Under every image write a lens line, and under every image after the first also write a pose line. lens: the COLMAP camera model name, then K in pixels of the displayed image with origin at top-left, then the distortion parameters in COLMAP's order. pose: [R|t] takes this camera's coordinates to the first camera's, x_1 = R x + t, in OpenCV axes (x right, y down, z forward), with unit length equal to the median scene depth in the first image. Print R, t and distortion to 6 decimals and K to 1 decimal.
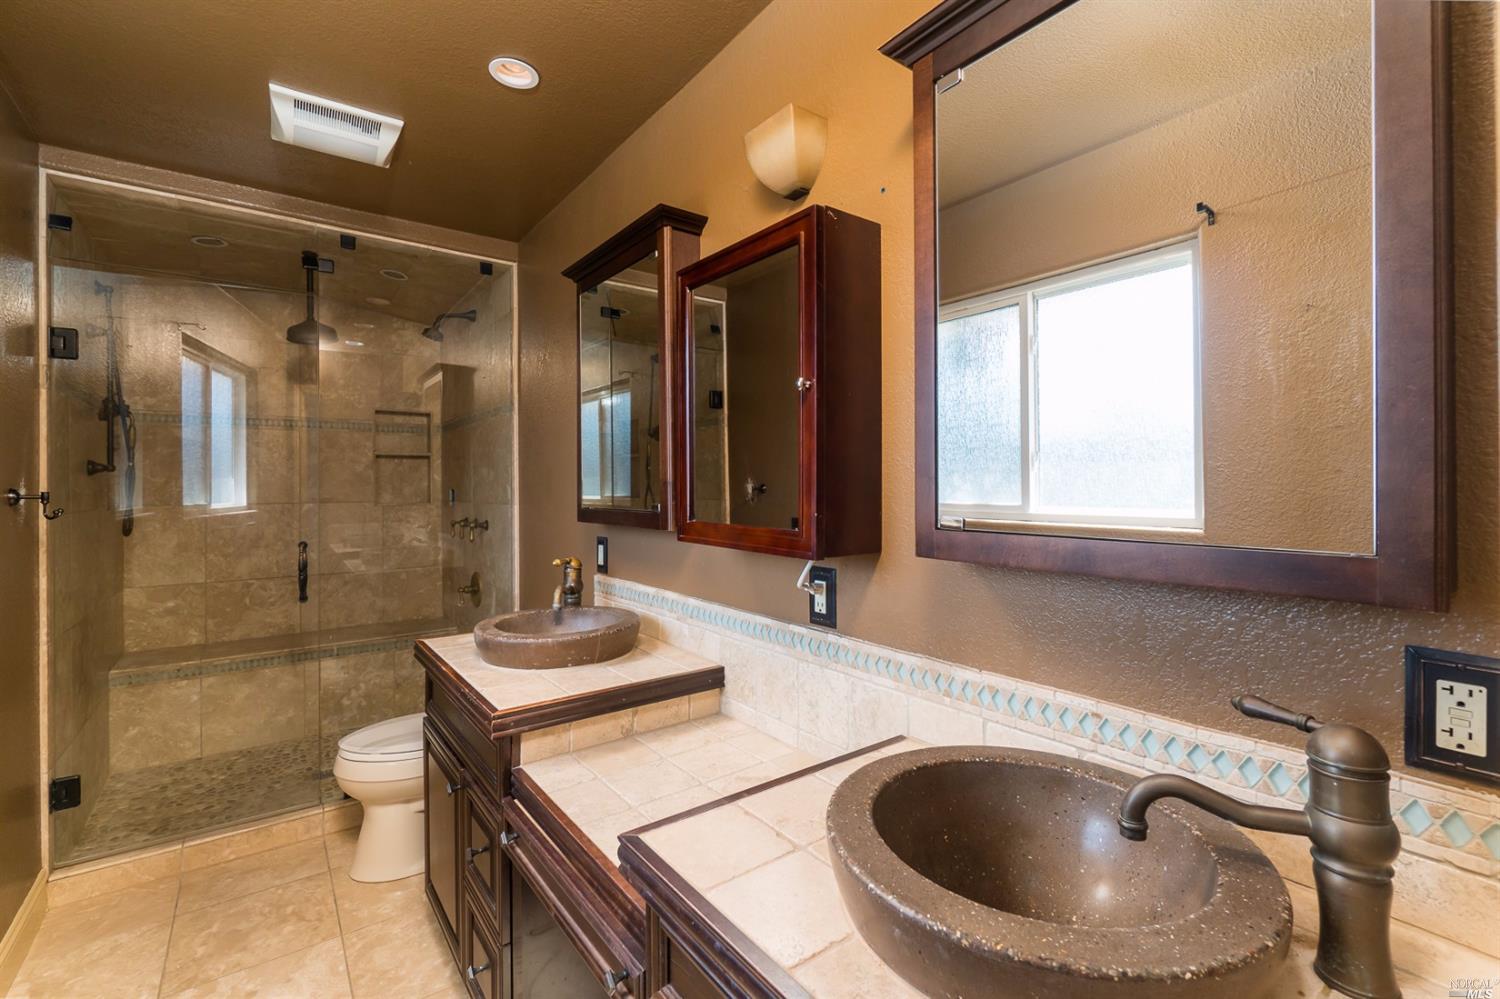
lens RADIAL K [[654.9, 0, 752.4], [0, 654.9, 491.7], [0, 0, 1]] dist [-0.003456, 0.001433]
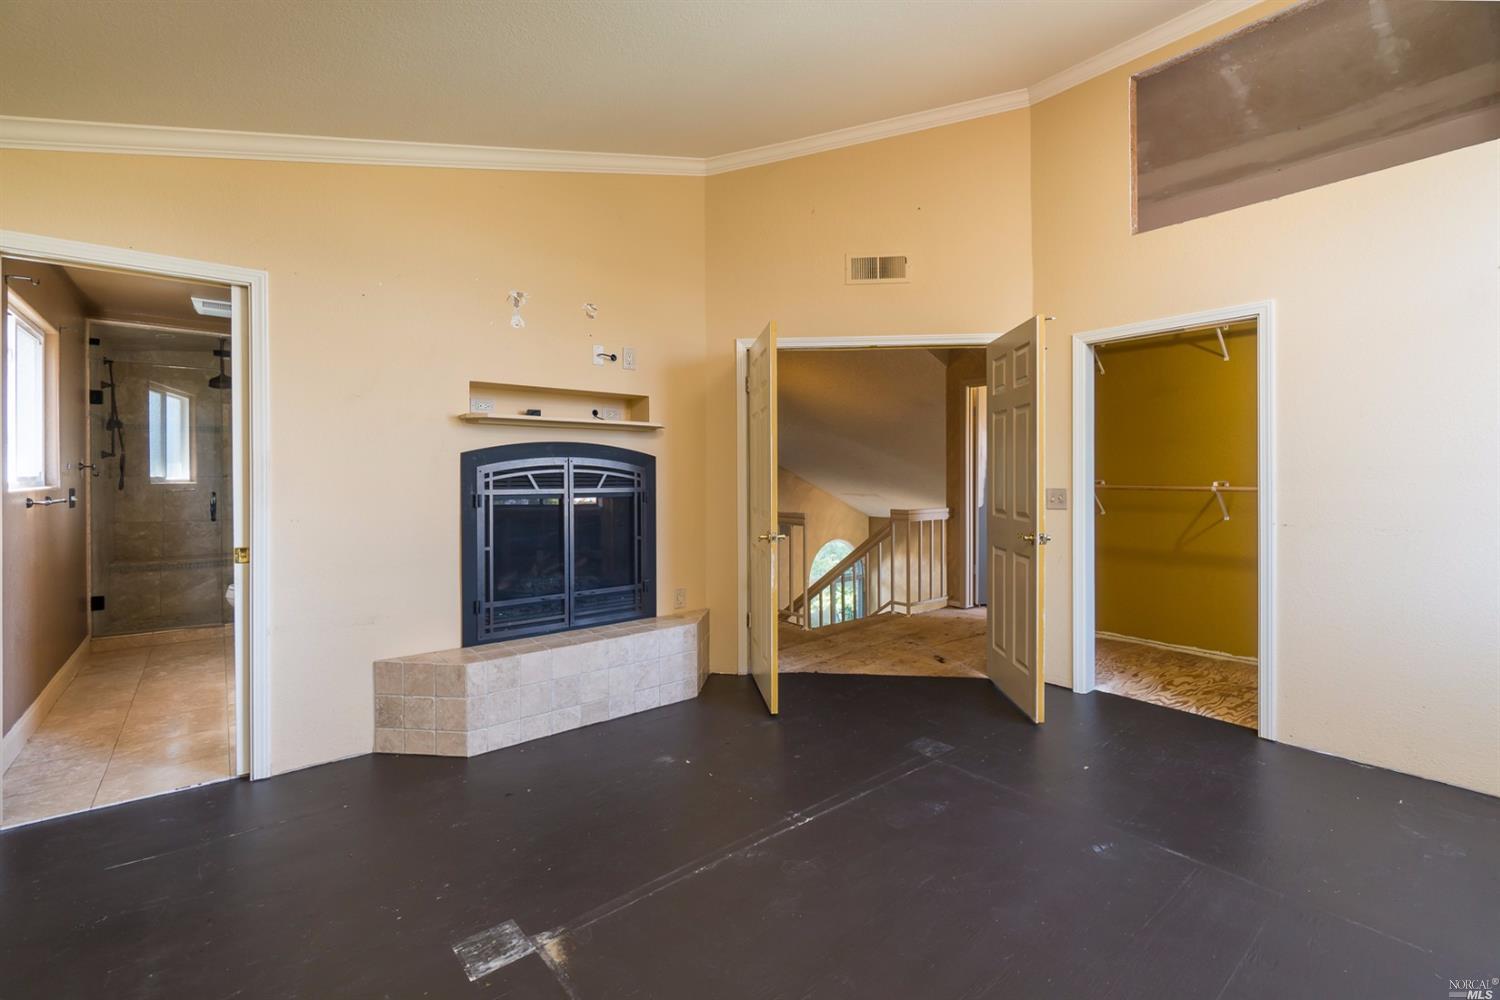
lens RADIAL K [[654.9, 0, 747.7], [0, 654.9, 488.7], [0, 0, 1]] dist [-0.003456, 0.001433]
pose [[0.999338, 0.003595, 0.036208, 0.713065], [-0.003832, 0.999972, 0.006485, 0.038171], [-0.036184, -0.006619, 0.999323, -0.865123]]
